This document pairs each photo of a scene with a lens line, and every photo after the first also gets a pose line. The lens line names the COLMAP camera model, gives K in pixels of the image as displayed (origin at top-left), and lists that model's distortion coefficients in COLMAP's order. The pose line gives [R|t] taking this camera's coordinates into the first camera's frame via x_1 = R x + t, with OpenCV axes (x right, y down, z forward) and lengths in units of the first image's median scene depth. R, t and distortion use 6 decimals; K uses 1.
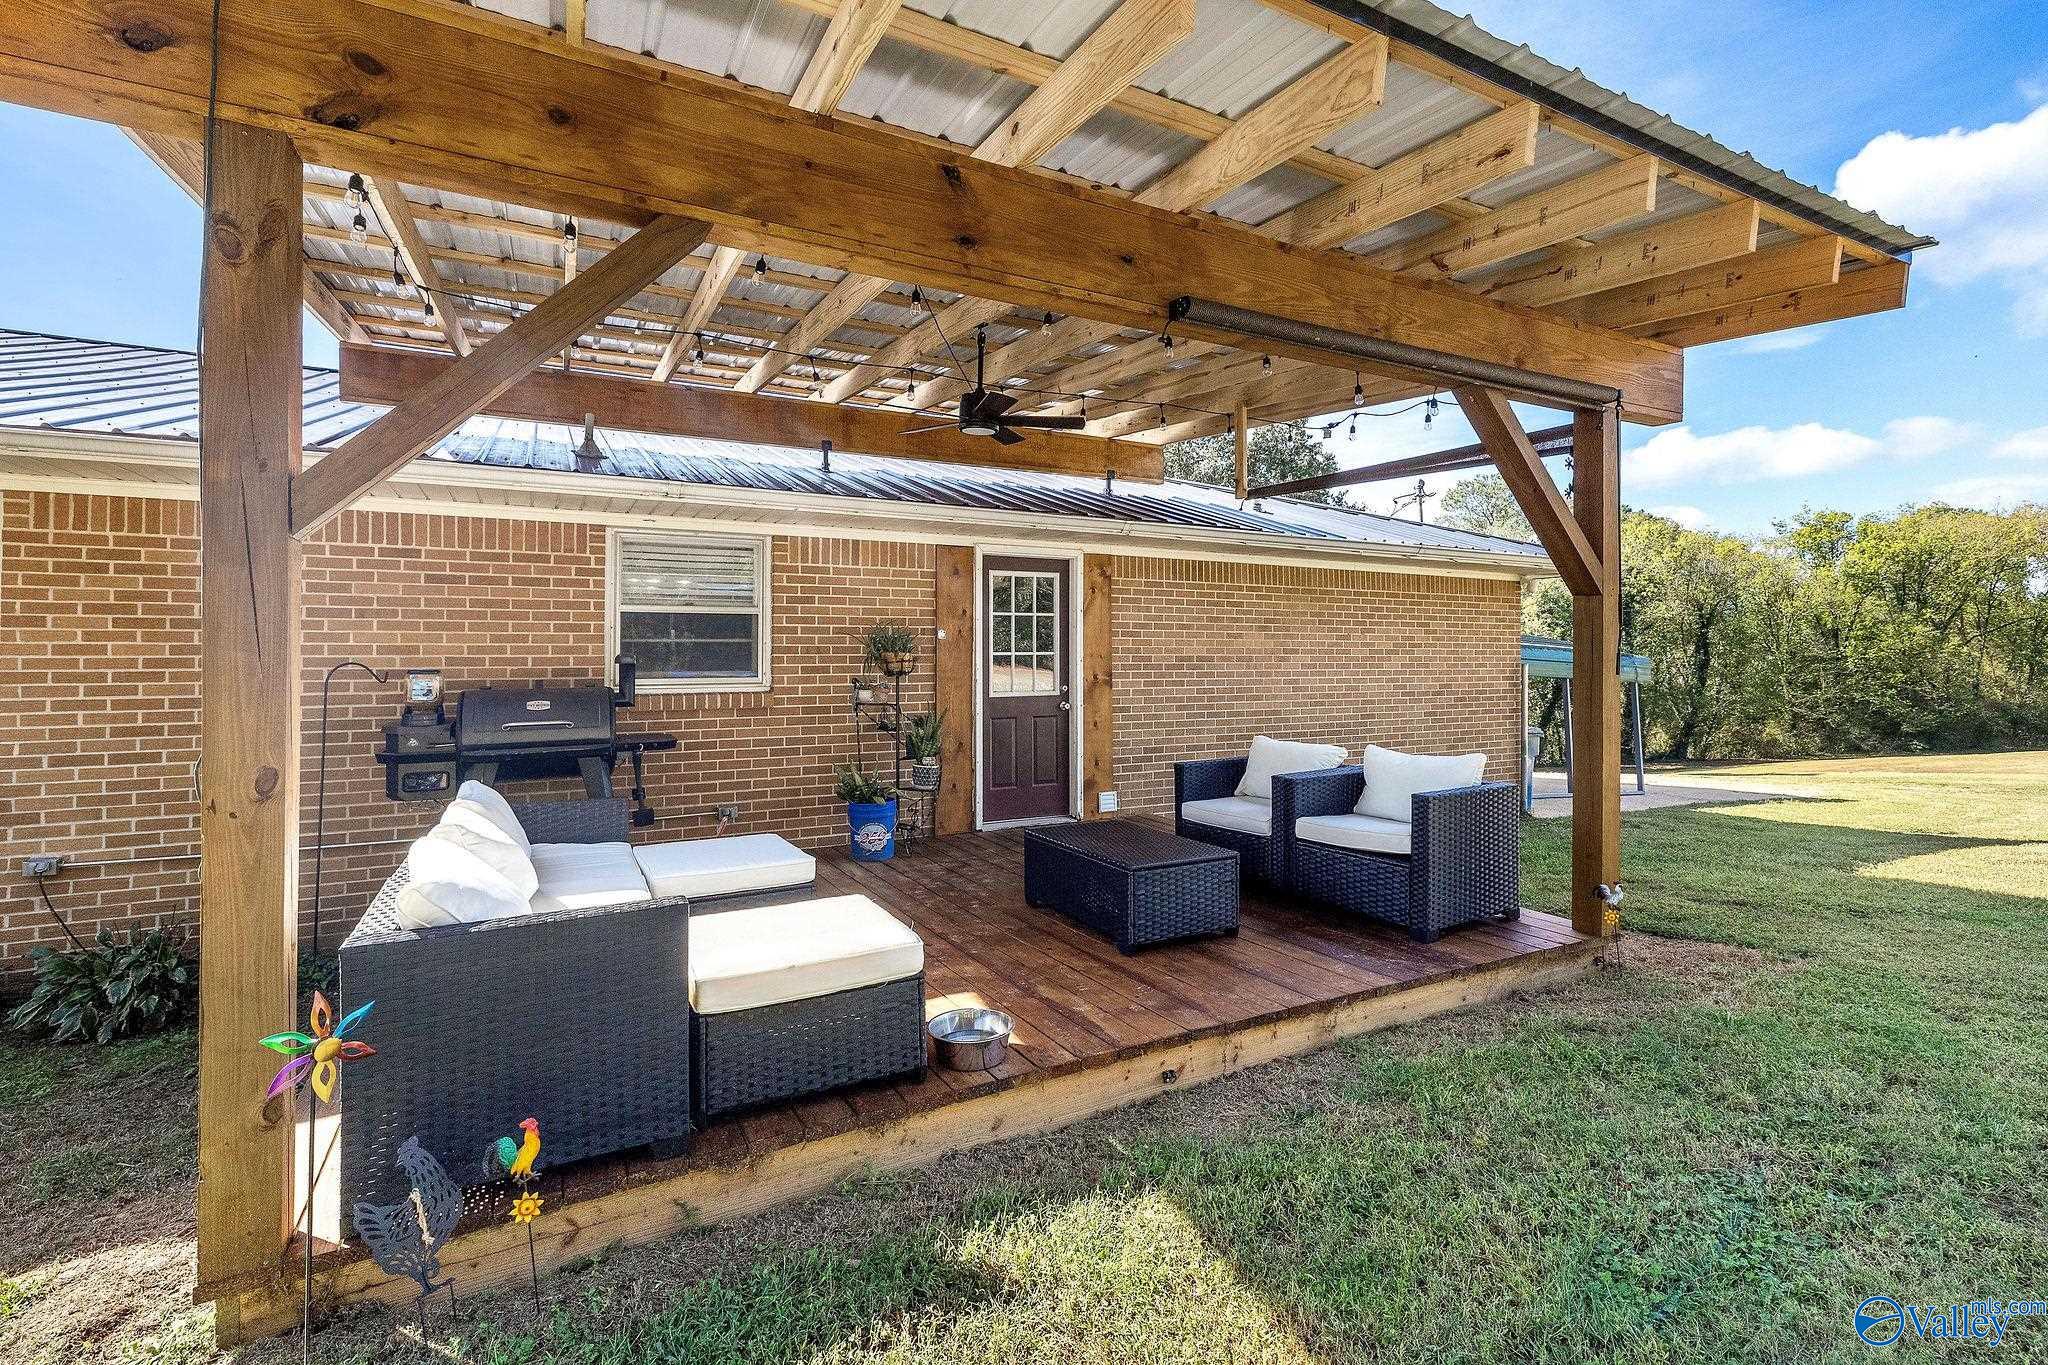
lens RADIAL K [[879.5, 0, 1024.6], [0, 879.5, 625.2], [0, 0, 1]] dist [0.001129, -0.000824]
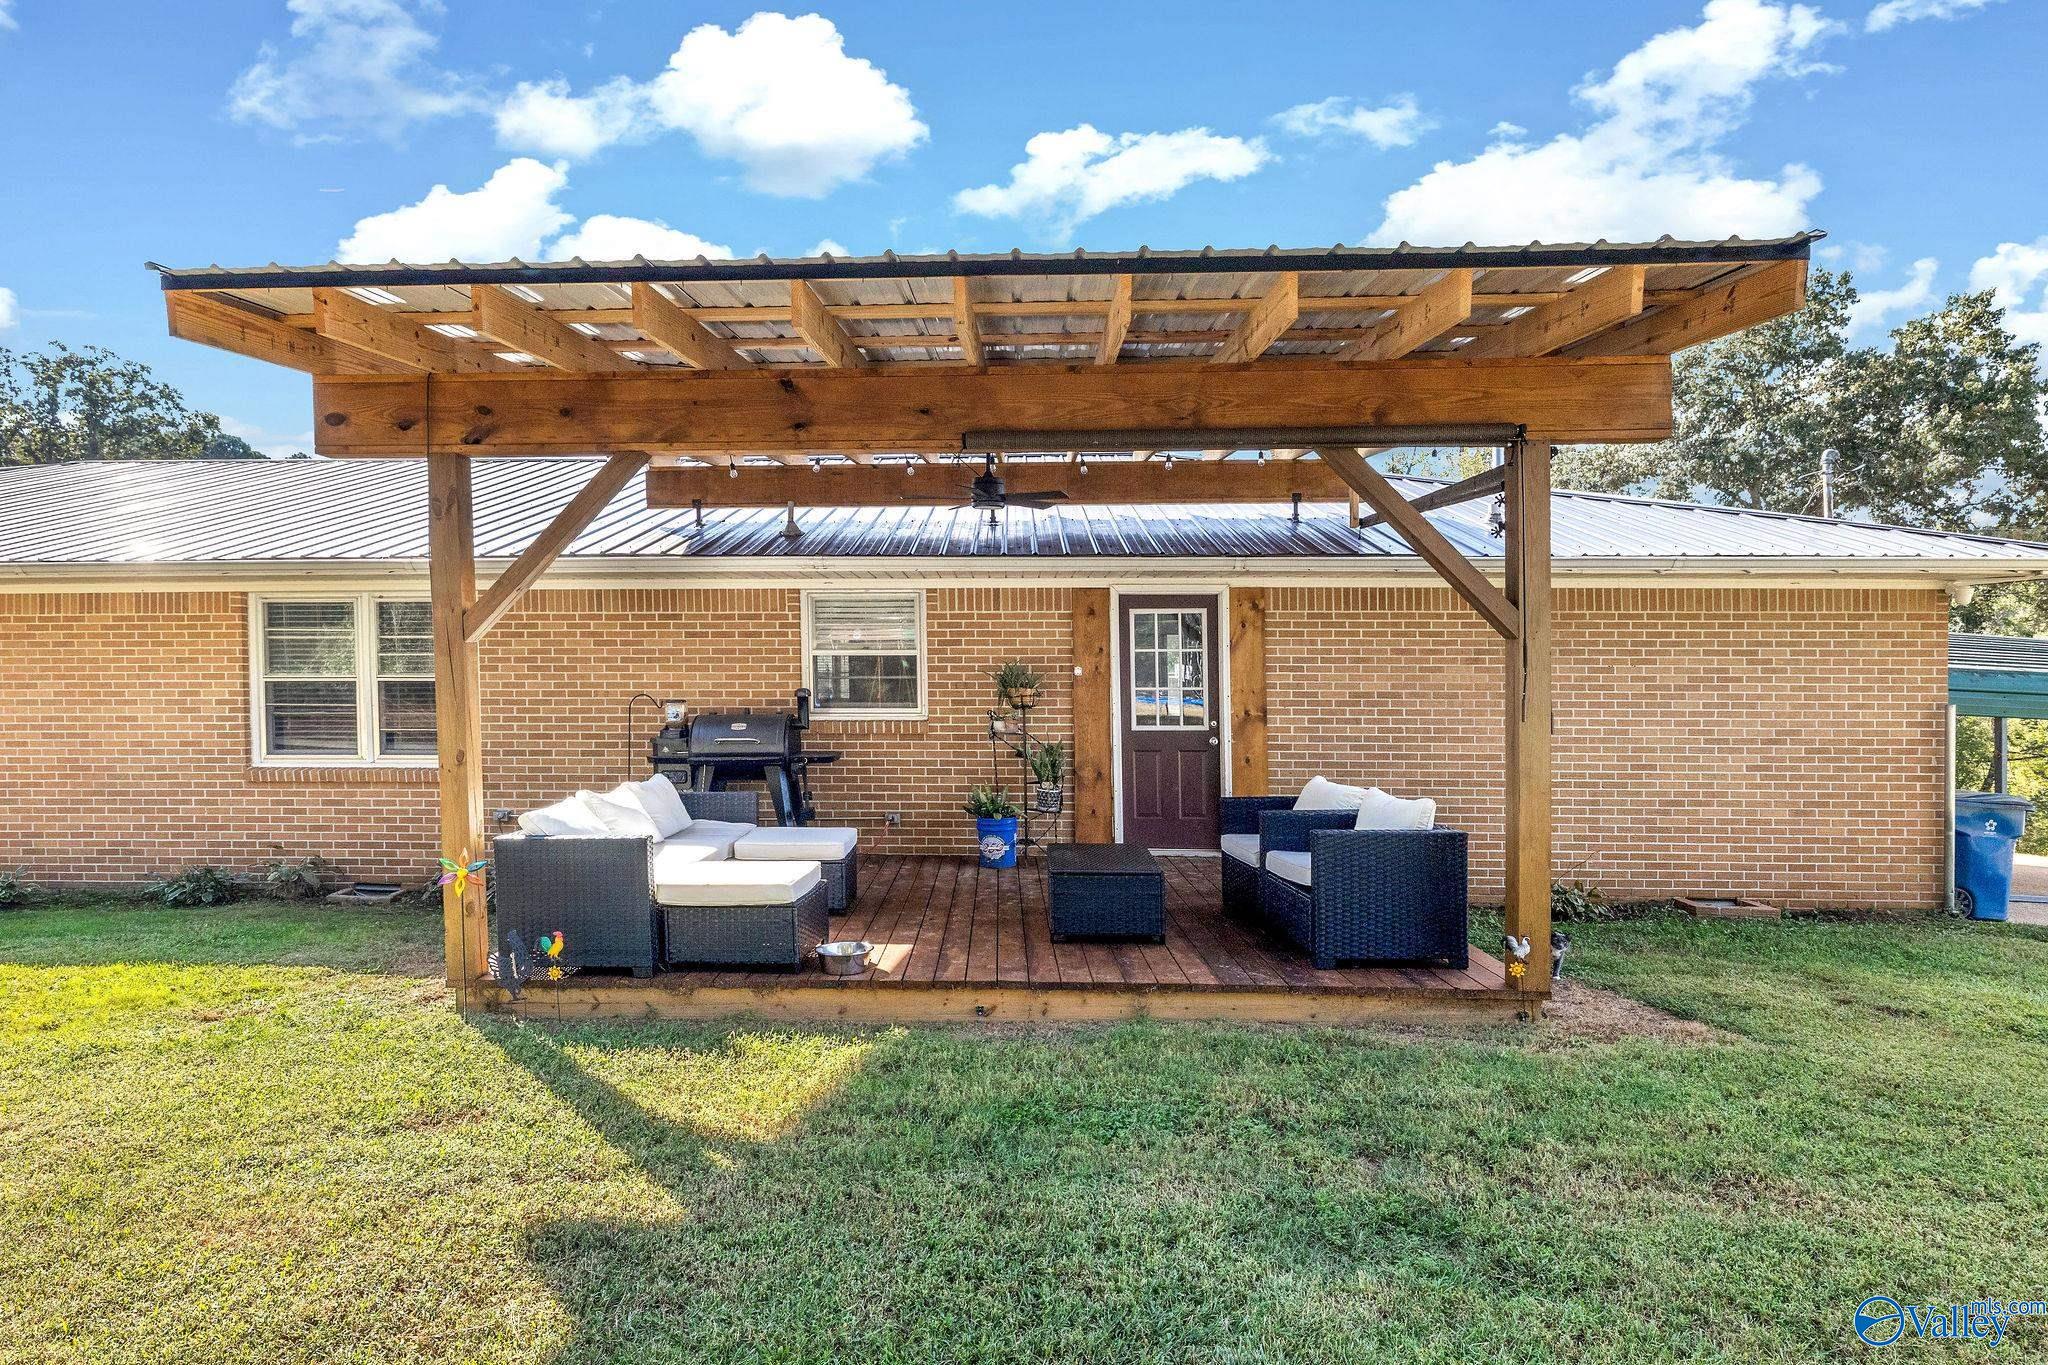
lens RADIAL K [[1067.4, 0, 1016.1], [0, 1067.4, 687.5], [0, 0, 1]] dist [-0.010892, -0.000926]
pose [[0.872785, 0.006542, -0.488060, 0.518117], [0.014295, 0.999139, 0.038956, -0.023334], [0.487895, -0.040978, 0.871940, -0.195511]]
